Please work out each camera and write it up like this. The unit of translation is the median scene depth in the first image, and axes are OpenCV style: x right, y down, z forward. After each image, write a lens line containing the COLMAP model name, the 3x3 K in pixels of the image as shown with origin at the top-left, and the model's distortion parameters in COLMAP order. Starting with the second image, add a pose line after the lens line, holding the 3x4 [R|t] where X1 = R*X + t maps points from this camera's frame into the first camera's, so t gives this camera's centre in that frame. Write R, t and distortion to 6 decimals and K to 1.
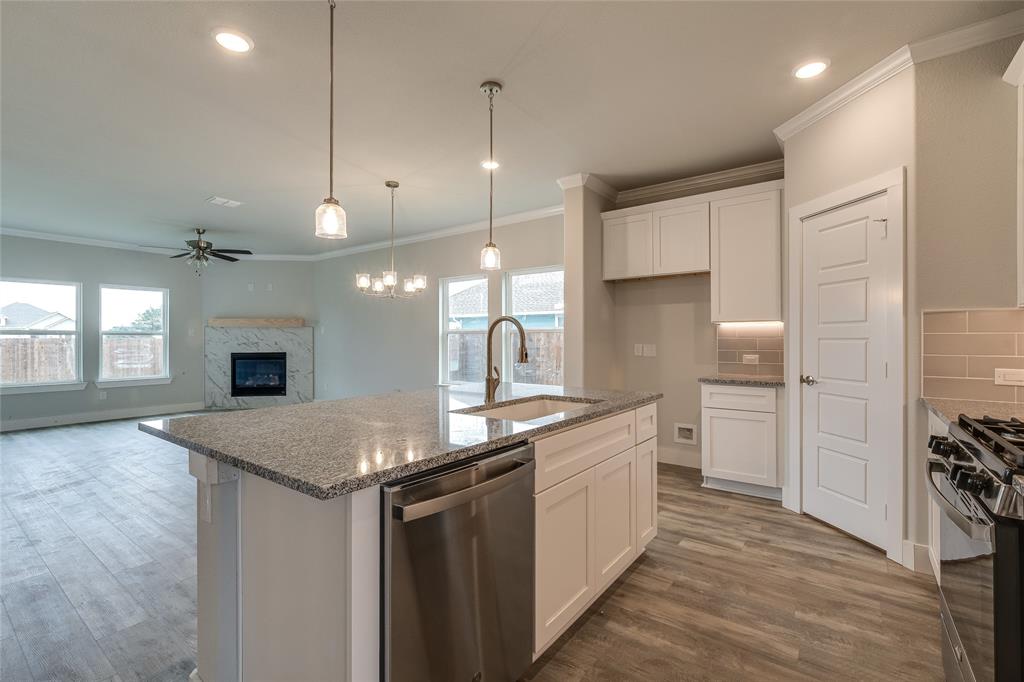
lens RADIAL K [[451.8, 0, 513.8], [0, 451.8, 338.0], [0, 0, 1]] dist [-0.000848, -0.000187]
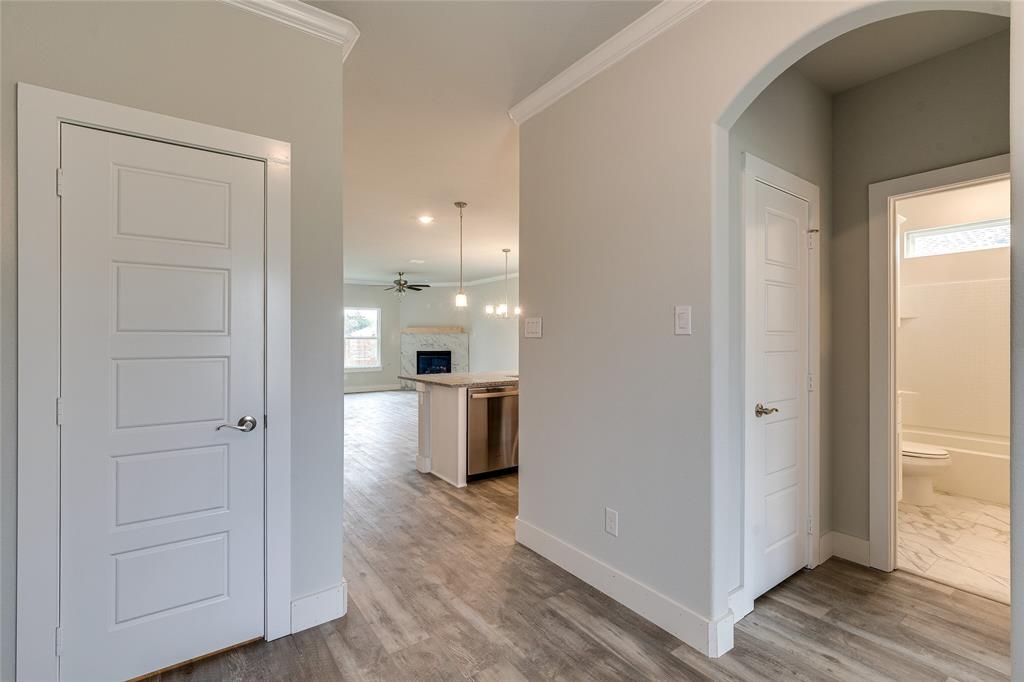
lens RADIAL K [[468.7, 0, 541.9], [0, 468.7, 338.4], [0, 0, 1]] dist [-0.000636, -0.000030]
pose [[0.959719, 0.001218, -0.280960, 0.233149], [-0.000747, 0.999998, 0.001785, -0.012876], [0.280961, -0.001504, 0.959718, -0.422099]]
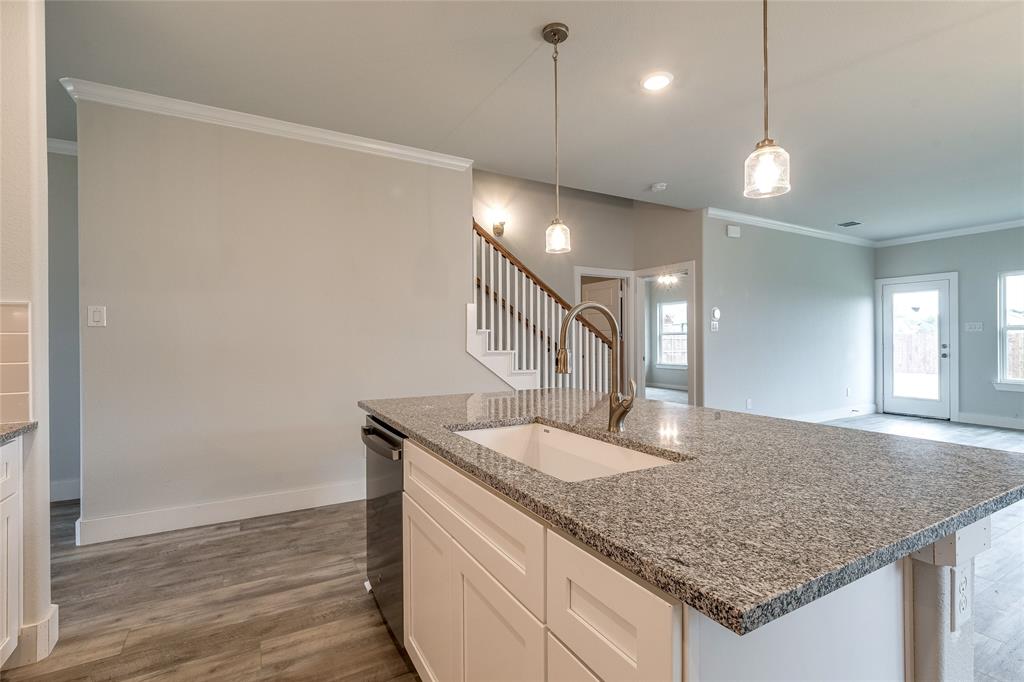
lens RADIAL K [[462.8, 0, 514.1], [0, 462.8, 337.5], [0, 0, 1]] dist [0.001084, -0.000085]
pose [[-0.413227, 0.002190, -0.910626, 0.223047], [0.008382, 0.999964, -0.001399, 0.001037], [0.910590, -0.008211, -0.413230, 0.414518]]
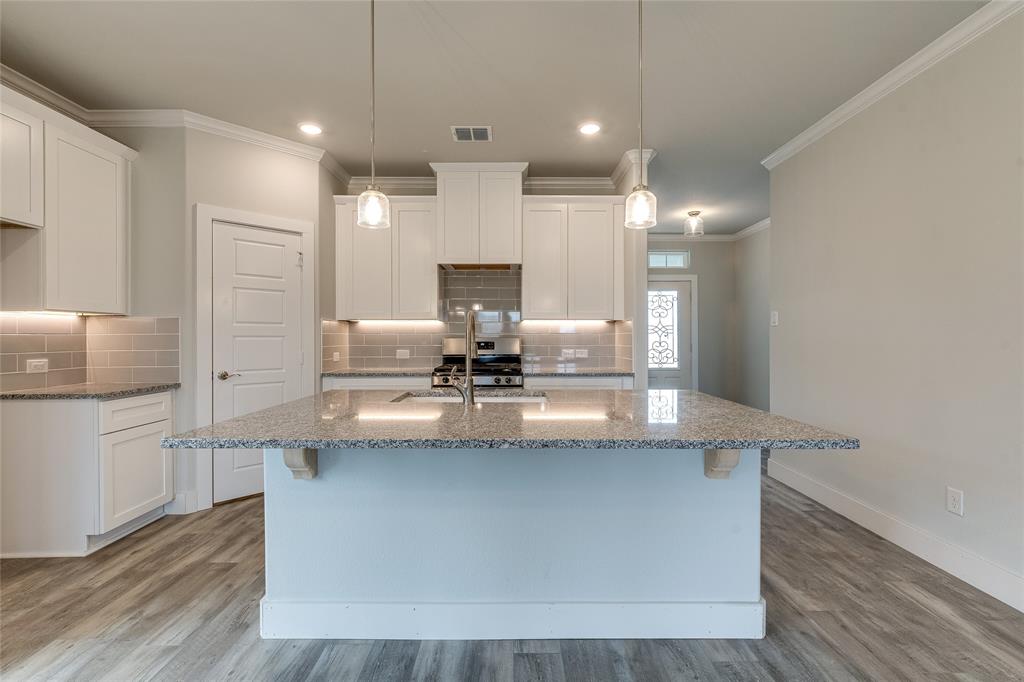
lens RADIAL K [[460.3, 0, 515.2], [0, 460.3, 338.1], [0, 0, 1]] dist [0.000252, 0.000127]
pose [[-0.598338, 0.001410, 0.801243, -0.301811], [-0.001147, 0.999996, -0.002616, 0.003726], [-0.801243, -0.002484, -0.598334, 0.528381]]
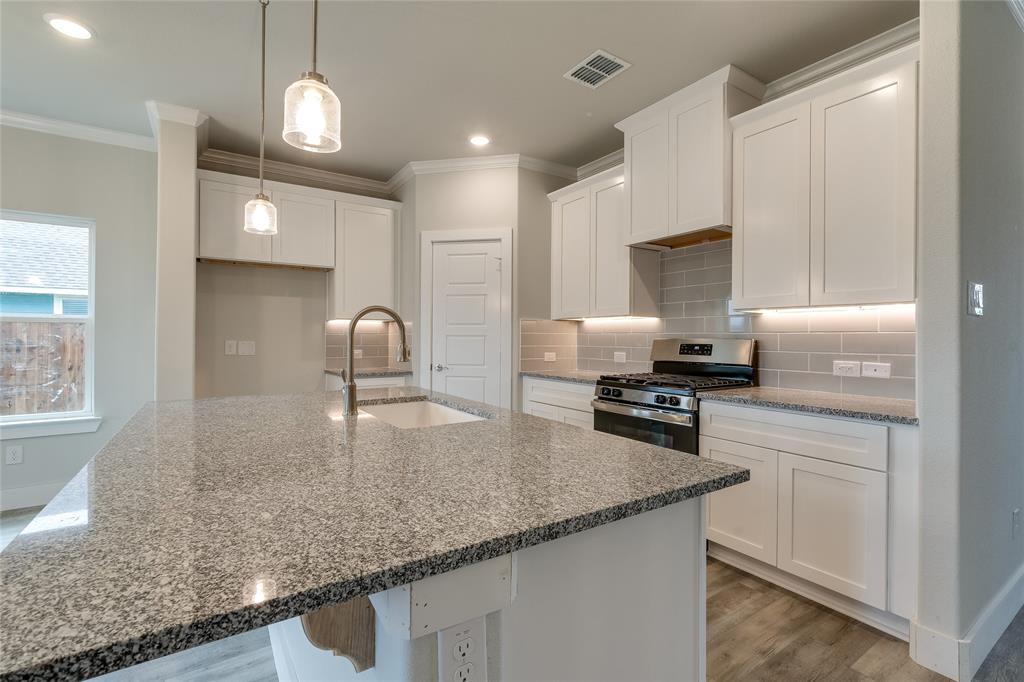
lens RADIAL K [[462.0, 0, 498.7], [0, 462.0, 336.2], [0, 0, 1]] dist [0.001514, 0.000160]
pose [[0.357599, 0.005882, 0.933857, -0.253841], [-0.008818, 0.999957, -0.002922, 0.002430], [-0.933834, -0.007190, 0.357635, 0.175047]]
